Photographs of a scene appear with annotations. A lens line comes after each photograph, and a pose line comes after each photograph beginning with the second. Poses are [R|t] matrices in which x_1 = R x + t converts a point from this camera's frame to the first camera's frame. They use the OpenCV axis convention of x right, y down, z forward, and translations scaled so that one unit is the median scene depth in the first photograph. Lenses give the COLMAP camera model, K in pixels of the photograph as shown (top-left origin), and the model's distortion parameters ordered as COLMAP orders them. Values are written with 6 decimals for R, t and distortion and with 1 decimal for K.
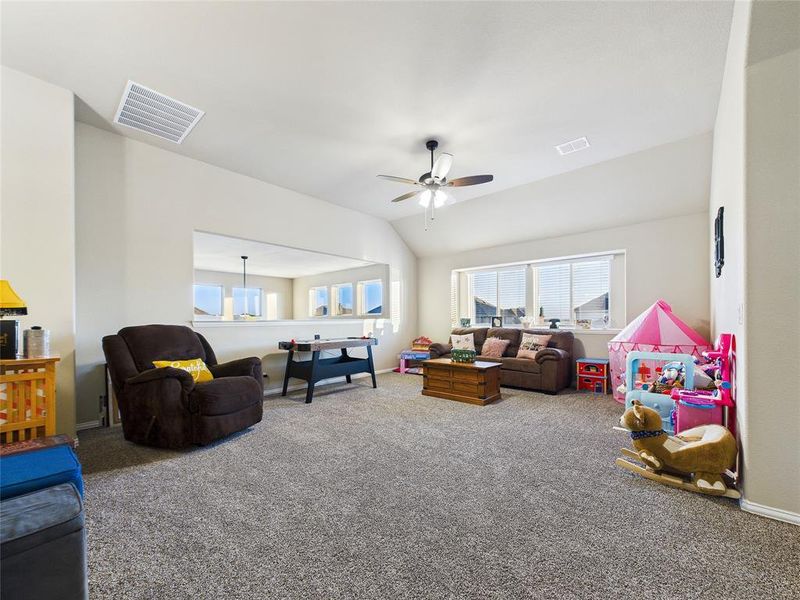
lens RADIAL K [[324.6, 0, 422.9], [0, 324.6, 324.1], [0, 0, 1]] dist [-0.002152, 0.000080]
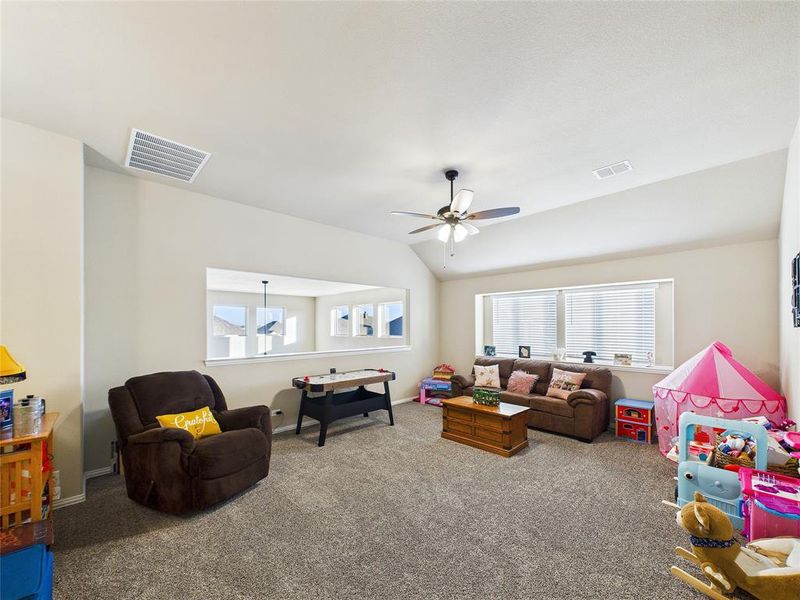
lens RADIAL K [[324.6, 0, 422.9], [0, 324.6, 324.1], [0, 0, 1]] dist [-0.002152, 0.000080]
pose [[0.996648, 0.004681, -0.081677, 0.024531], [-0.005377, 0.999951, -0.008302, -0.128502], [0.081634, 0.008713, 0.996624, 0.089164]]
